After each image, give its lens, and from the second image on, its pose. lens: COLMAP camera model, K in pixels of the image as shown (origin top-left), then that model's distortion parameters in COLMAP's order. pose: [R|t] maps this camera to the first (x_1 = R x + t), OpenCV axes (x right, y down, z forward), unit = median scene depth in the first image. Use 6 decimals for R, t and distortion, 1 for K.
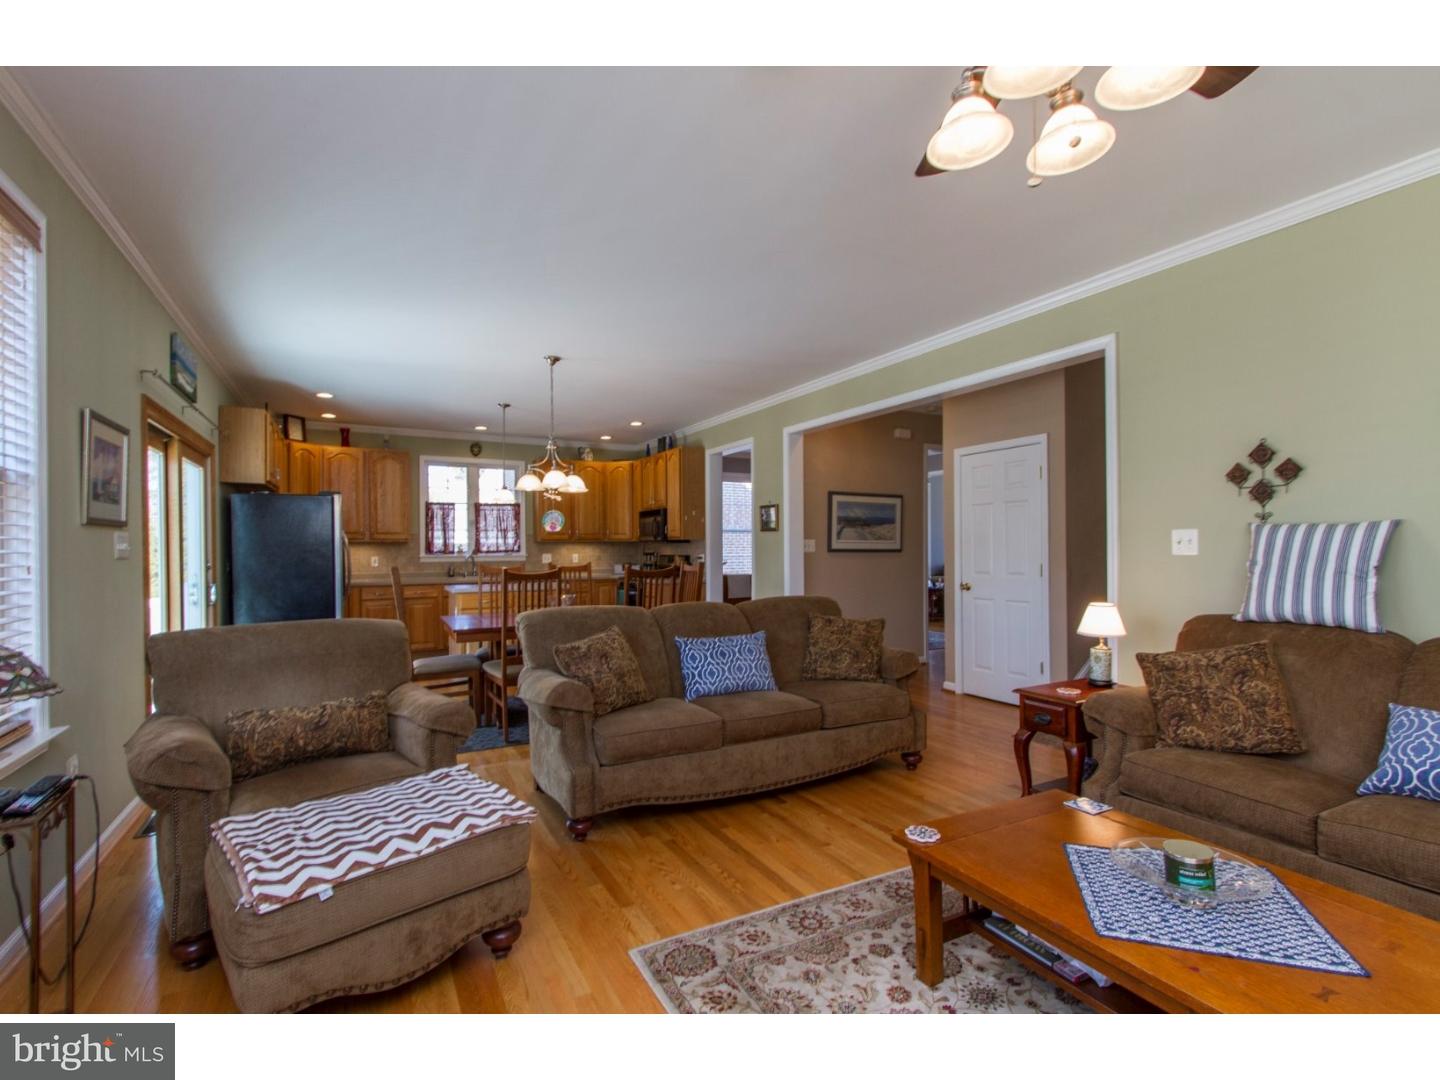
lens RADIAL K [[671.7, 0, 716.9], [0, 671.7, 550.5], [0, 0, 1]] dist [0.001101, -0.000155]
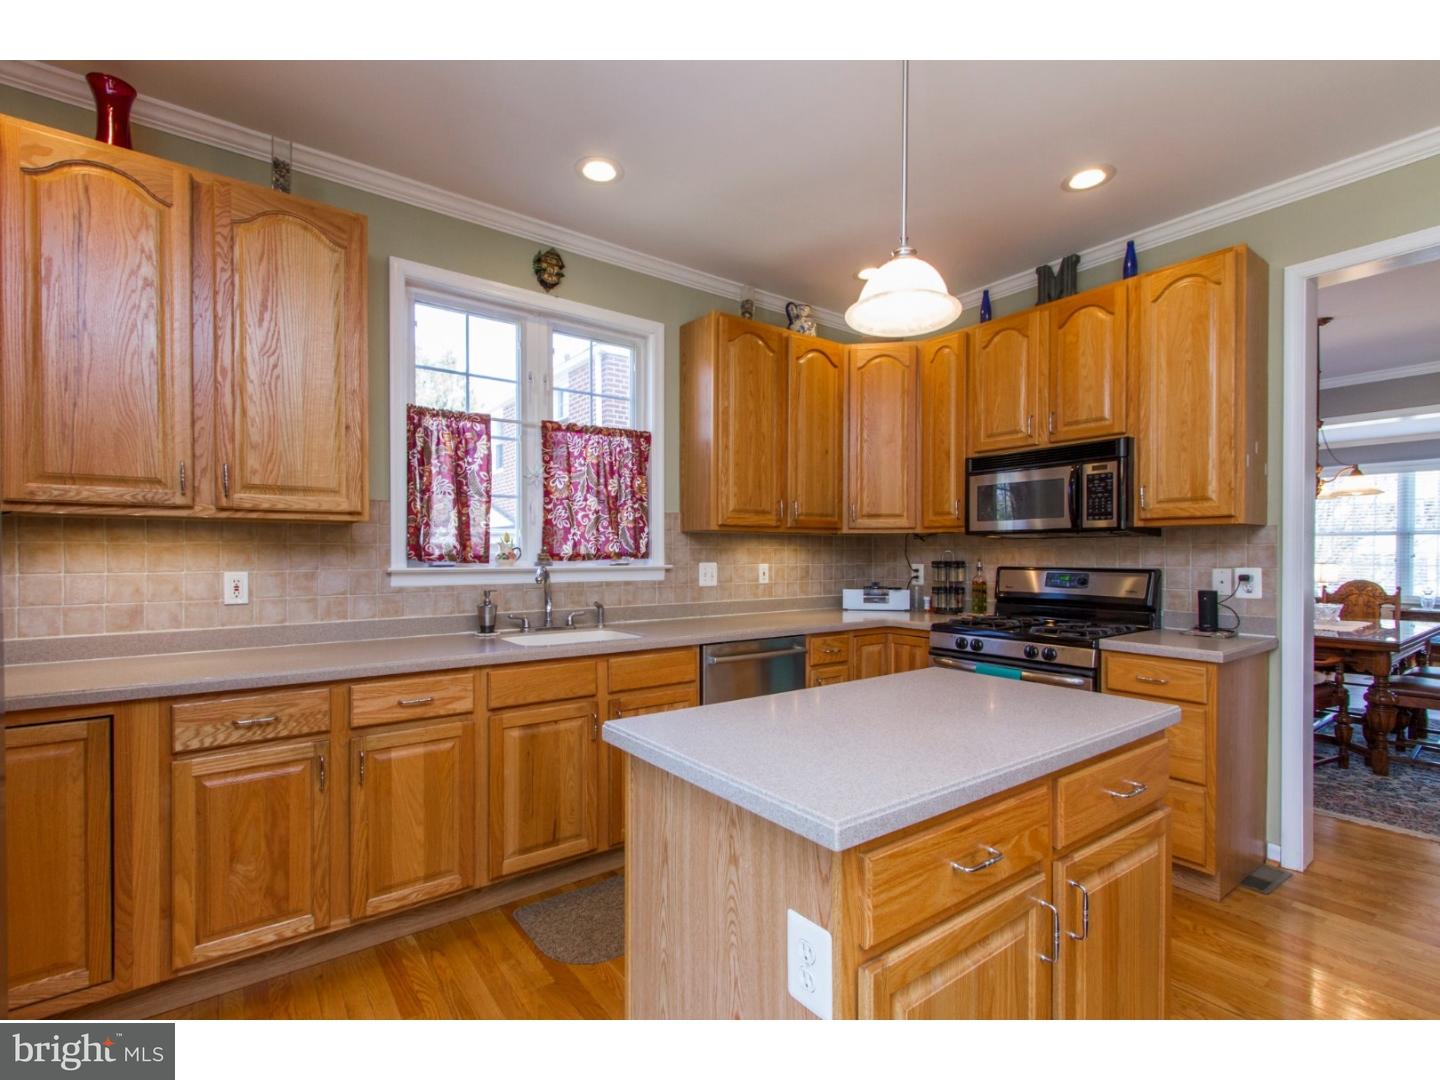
lens RADIAL K [[673.0, 0, 722.3], [0, 673.0, 560.6], [0, 0, 1]] dist [0.003516, -0.001089]
pose [[0.989564, 0.005604, 0.143986, -0.323714], [-0.006178, 0.999975, 0.003542, 0.002103], [-0.143963, -0.004395, 0.989573, 0.642554]]
